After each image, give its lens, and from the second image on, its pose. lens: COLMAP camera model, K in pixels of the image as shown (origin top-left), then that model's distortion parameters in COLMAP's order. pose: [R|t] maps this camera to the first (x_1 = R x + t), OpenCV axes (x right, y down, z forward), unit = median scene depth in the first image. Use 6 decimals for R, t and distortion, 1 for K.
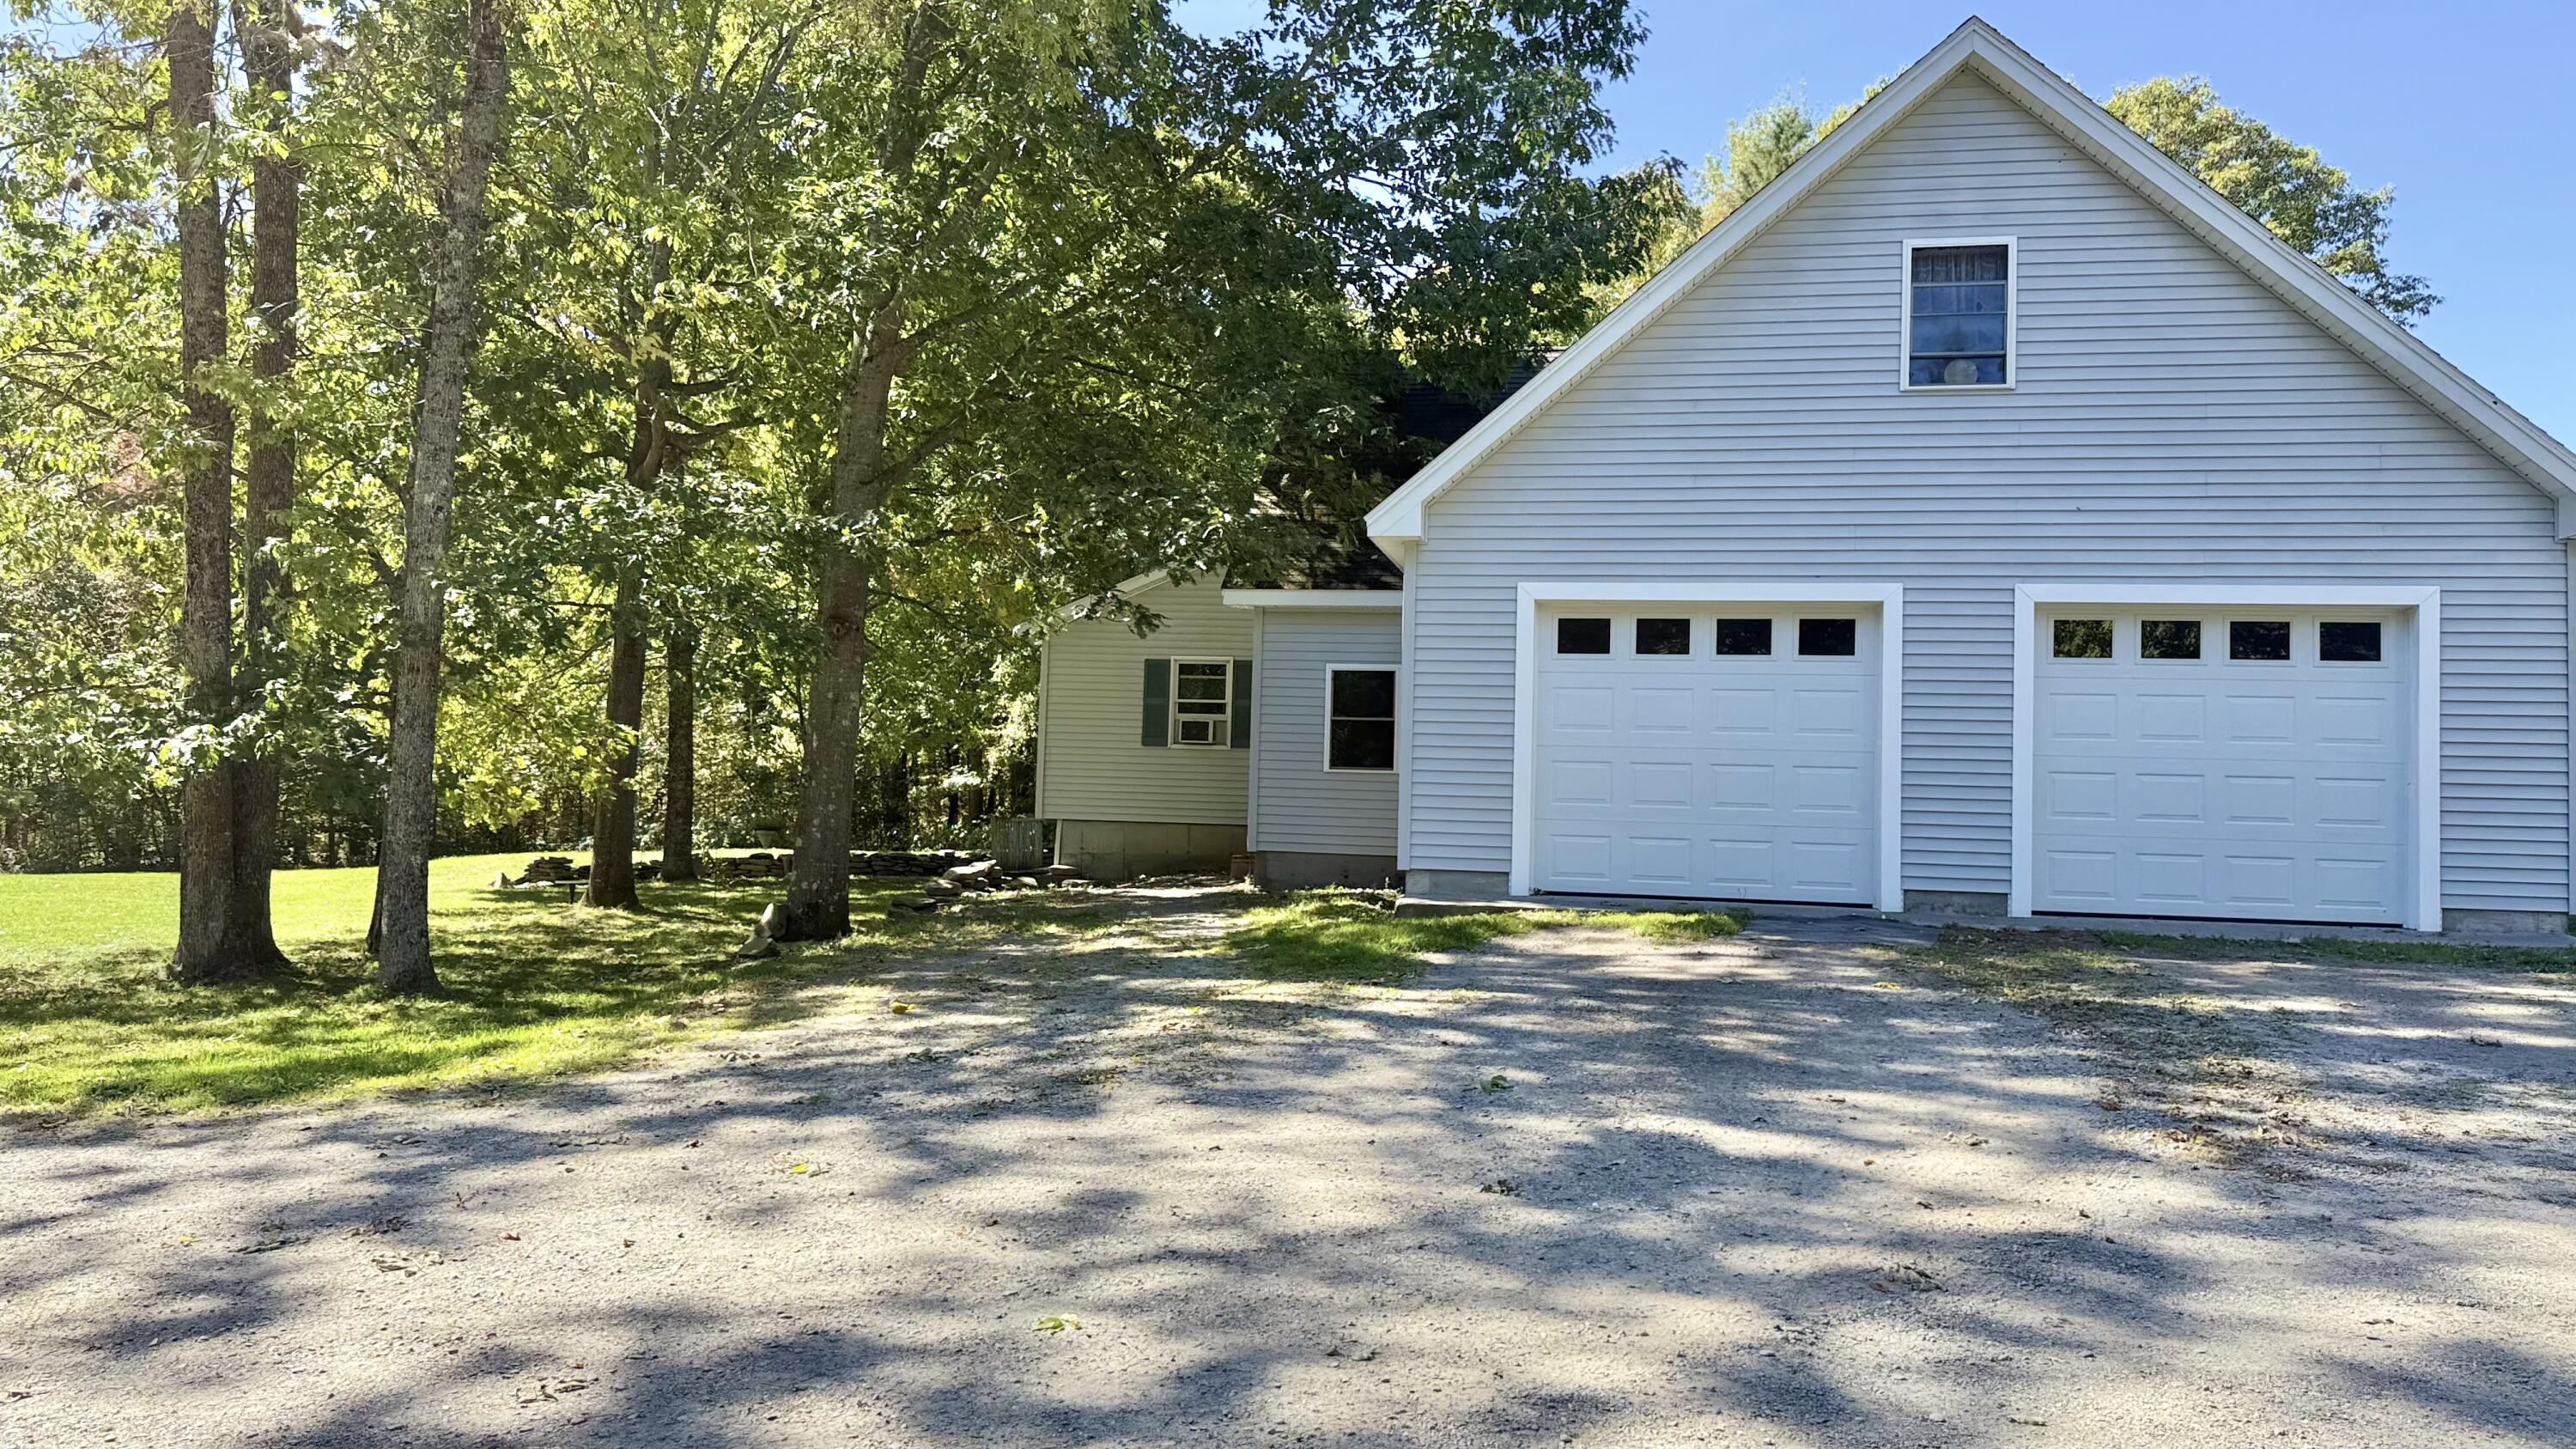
lens RADIAL K [[1742.0, 0, 1287.6], [0, 1742.0, 730.3], [0, 0, 1]] dist [0.088024, -0.153587]
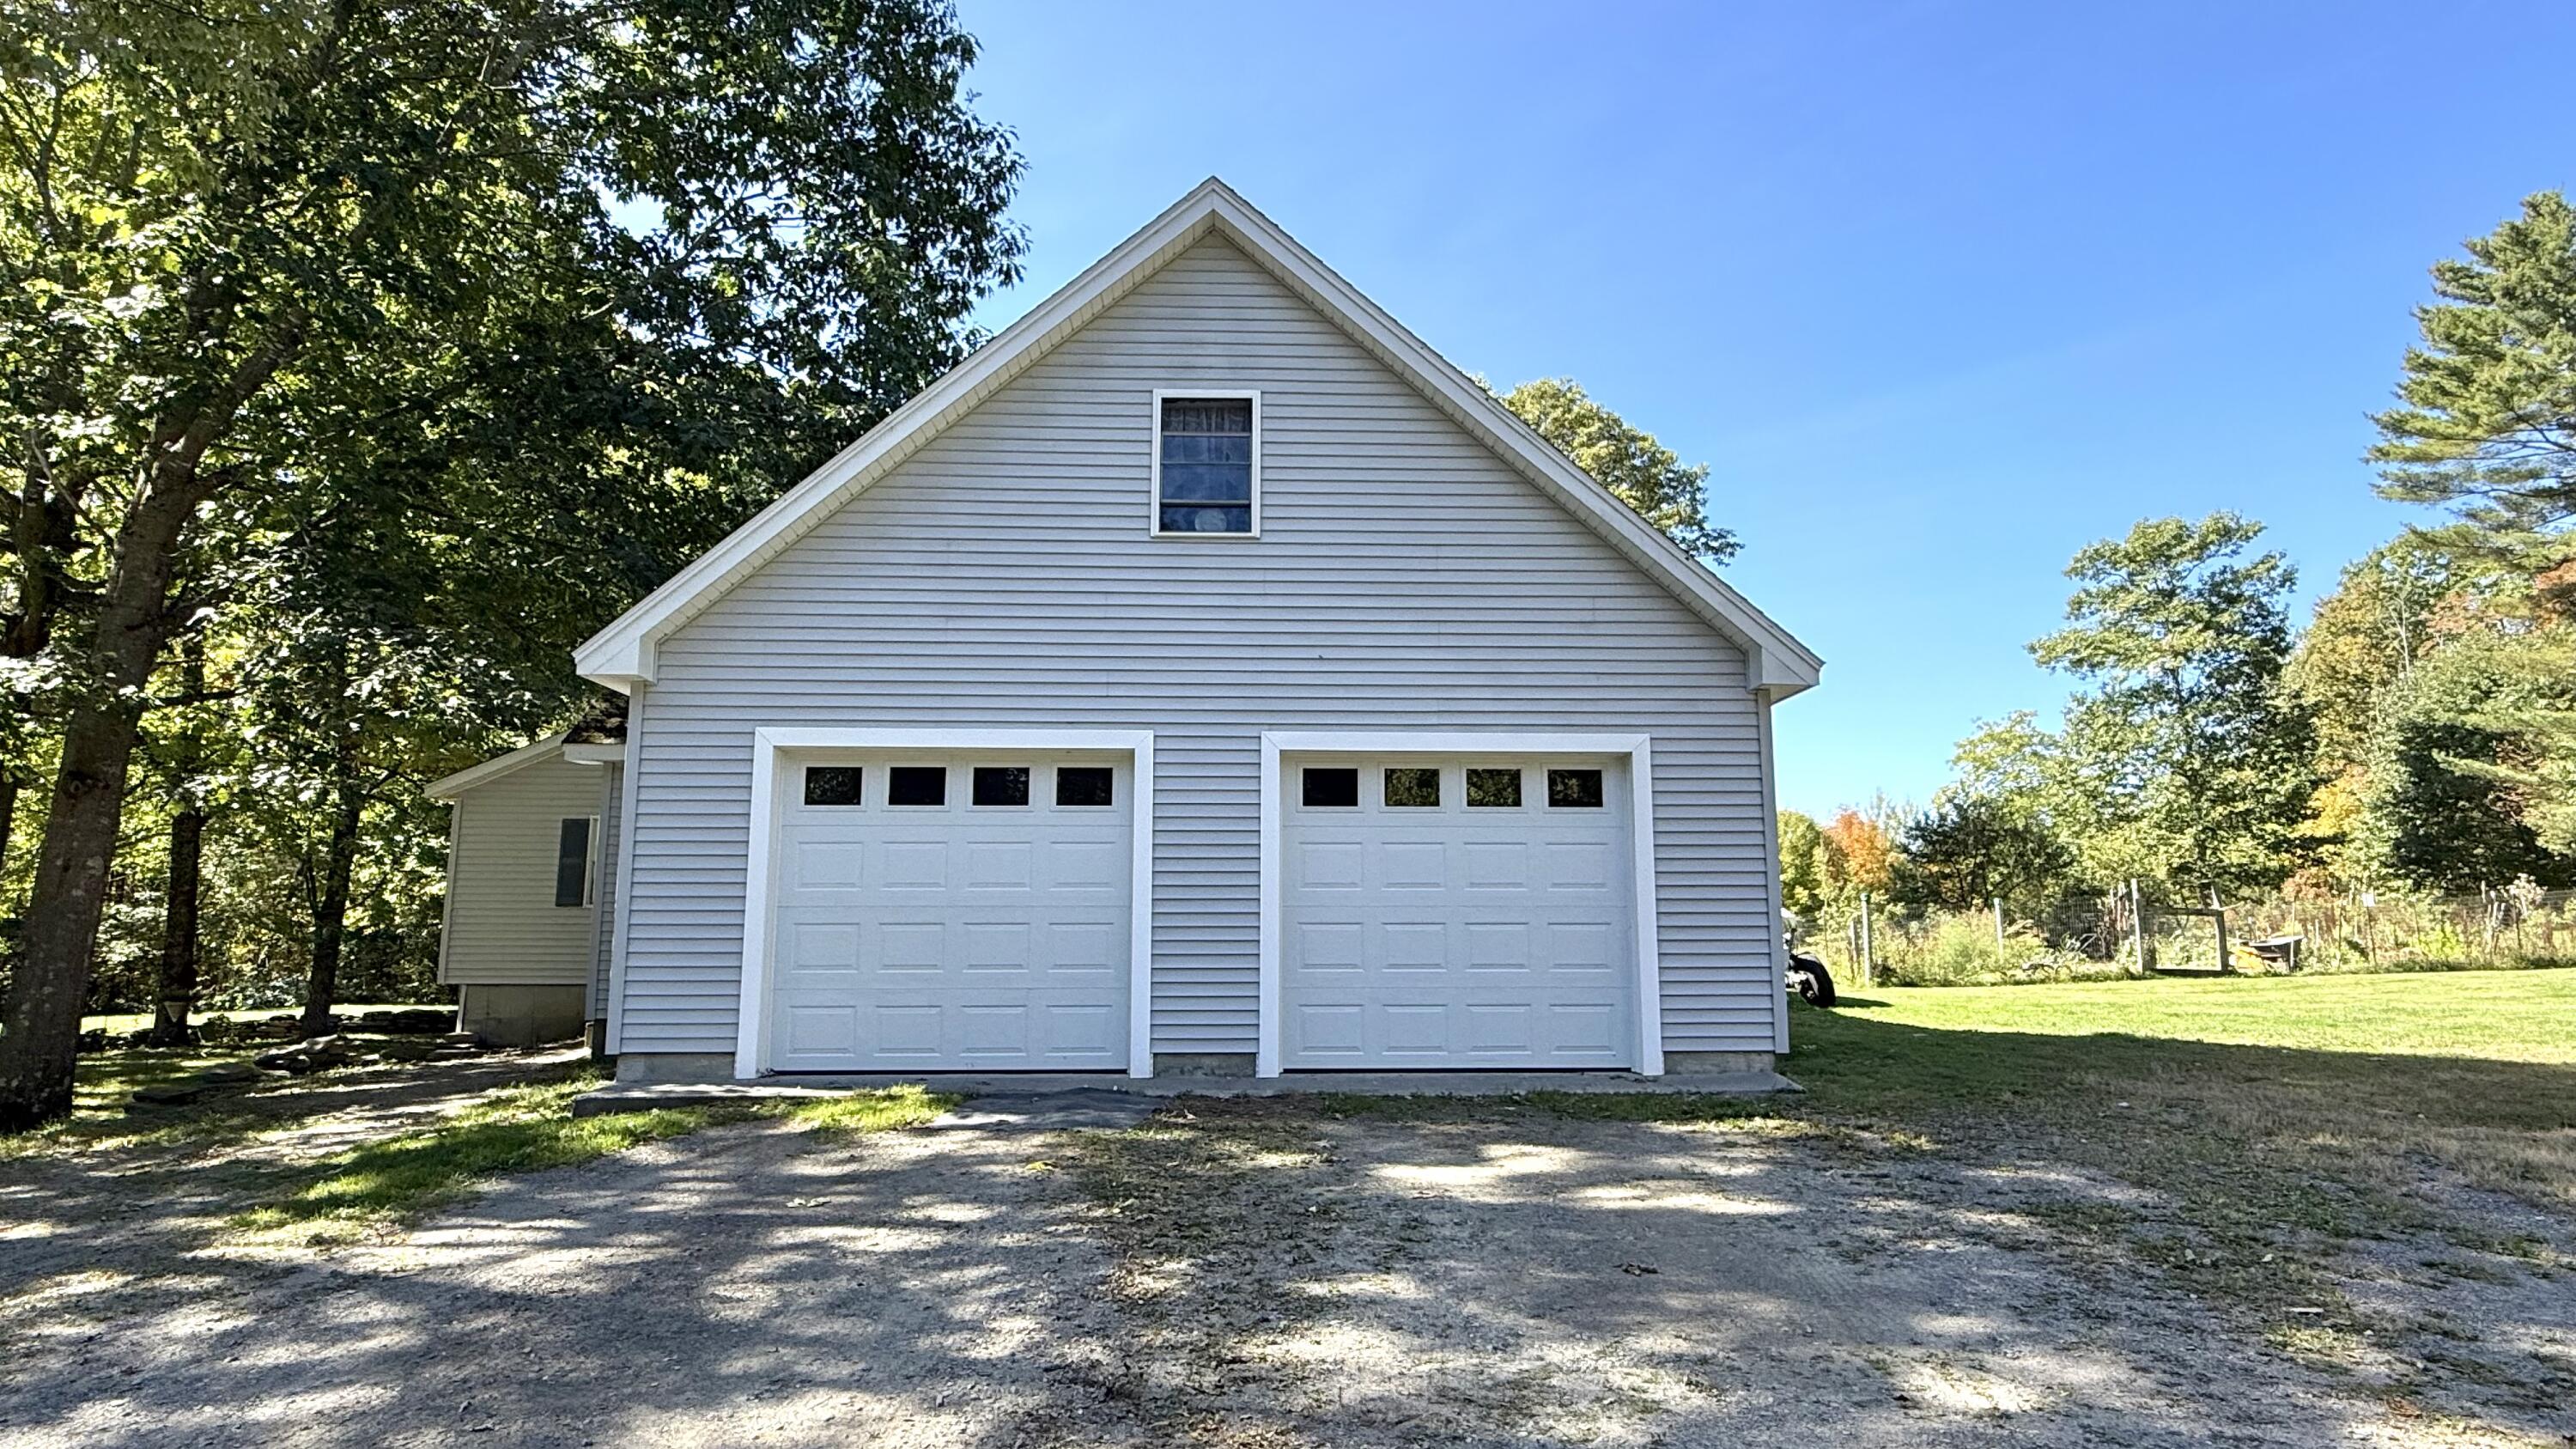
lens RADIAL K [[1410.4, 0, 1280.1], [0, 1410.4, 731.1], [0, 0, 1]] dist [-0.013585, 0.013173]
pose [[0.970210, 0.006173, 0.242188, 0.232116], [0.018593, 0.994830, -0.099841, -0.004584], [-0.241552, 0.101370, 0.965079, 0.236280]]
